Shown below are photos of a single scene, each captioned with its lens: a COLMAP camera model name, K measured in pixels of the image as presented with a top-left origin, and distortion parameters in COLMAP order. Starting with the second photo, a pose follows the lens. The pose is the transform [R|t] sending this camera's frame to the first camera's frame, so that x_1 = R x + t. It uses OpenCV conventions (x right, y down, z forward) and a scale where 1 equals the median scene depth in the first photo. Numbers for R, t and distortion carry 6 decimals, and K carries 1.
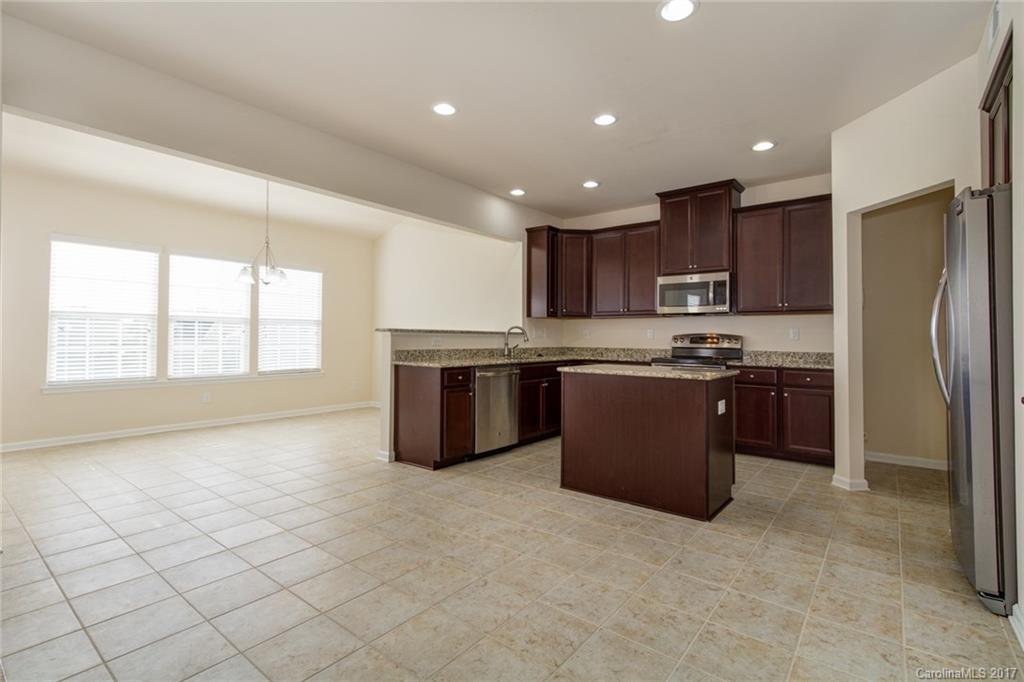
lens RADIAL K [[475.9, 0, 516.7], [0, 475.9, 331.1], [0, 0, 1]] dist [0.001716, 0.000559]
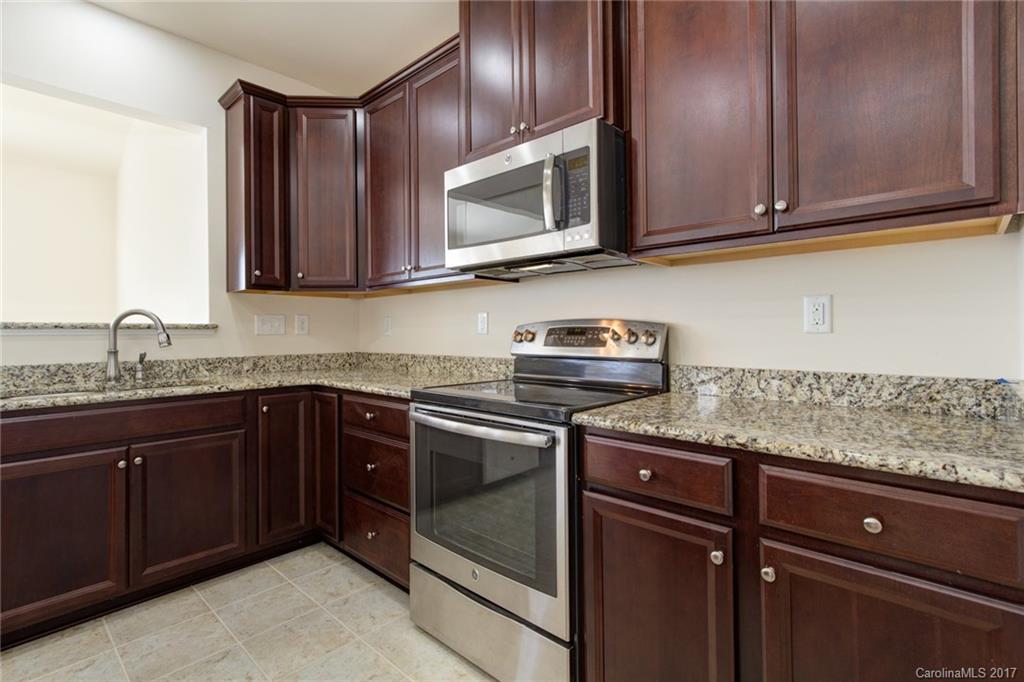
lens RADIAL K [[475.9, 0, 514.8], [0, 475.9, 332.7], [0, 0, 1]] dist [0.001716, 0.000559]
pose [[0.996875, -0.015259, -0.077510, 0.367282], [0.016345, 0.999777, 0.013394, 0.009943], [0.077289, -0.014619, 0.996902, 0.604936]]
